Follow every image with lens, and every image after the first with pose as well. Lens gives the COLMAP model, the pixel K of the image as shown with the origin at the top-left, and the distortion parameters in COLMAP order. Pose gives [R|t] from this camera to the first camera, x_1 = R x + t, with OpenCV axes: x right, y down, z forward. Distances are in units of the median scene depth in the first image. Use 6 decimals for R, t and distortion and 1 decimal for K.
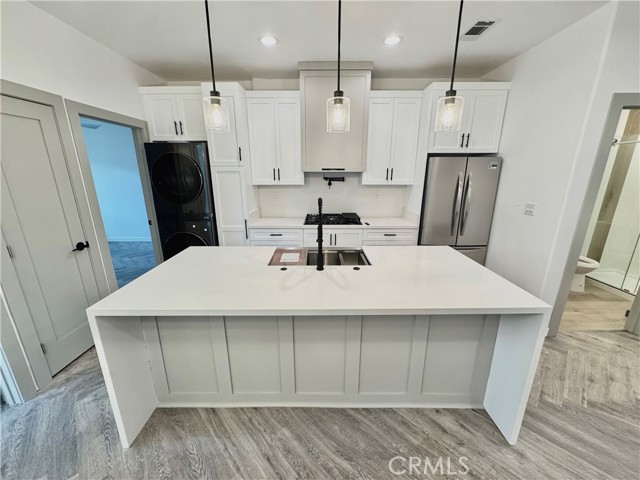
lens RADIAL K [[254.5, 0, 320.0], [0, 254.5, 240.0], [0, 0, 1]] dist [-0.001231, 0.000481]
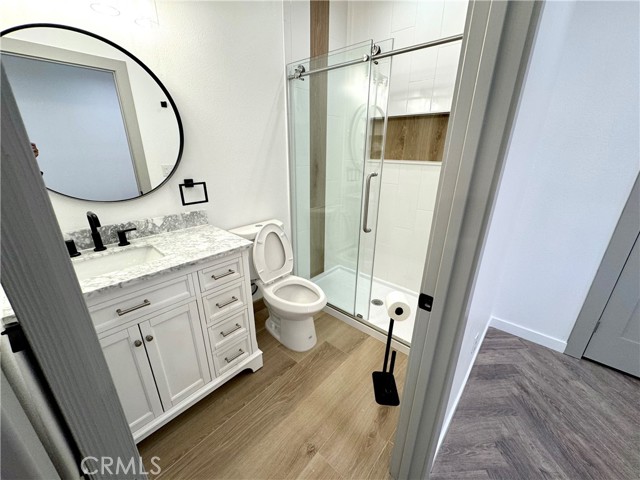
lens RADIAL K [[254.5, 0, 320.0], [0, 254.5, 240.0], [0, 0, 1]] dist [-0.001231, 0.000481]
pose [[0.660041, -0.248103, 0.709077, 0.933161], [0.187469, 0.968425, 0.164343, -0.150313], [-0.727462, 0.024457, 0.685712, 0.800617]]
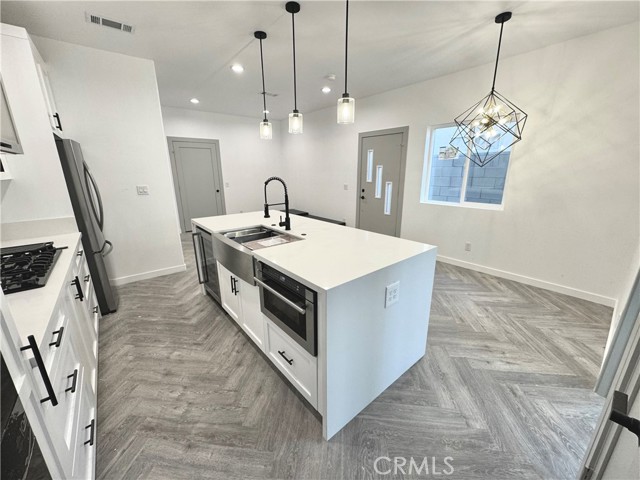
lens RADIAL K [[254.5, 0, 320.0], [0, 254.5, 240.0], [0, 0, 1]] dist [-0.001231, 0.000481]
pose [[-0.637536, -0.203029, 0.743187, -0.770463], [0.209002, 0.882898, 0.420487, -0.253139], [-0.741529, 0.423404, -0.520446, 1.102604]]
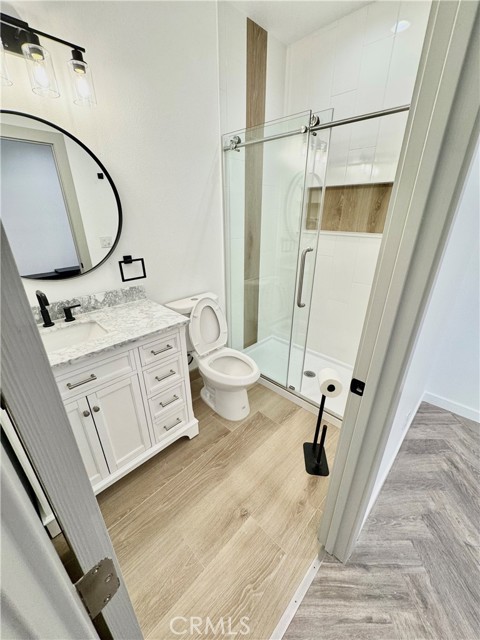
lens RADIAL K [[254.5, 0, 240.0], [0, 254.5, 320.0], [0, 0, 1]] dist [-0.001231, 0.000481]
pose [[0.696682, -0.282119, 0.659578, 0.928375], [0.187587, 0.959079, 0.212083, -0.179789], [-0.692420, -0.024026, 0.721095, 0.794419]]
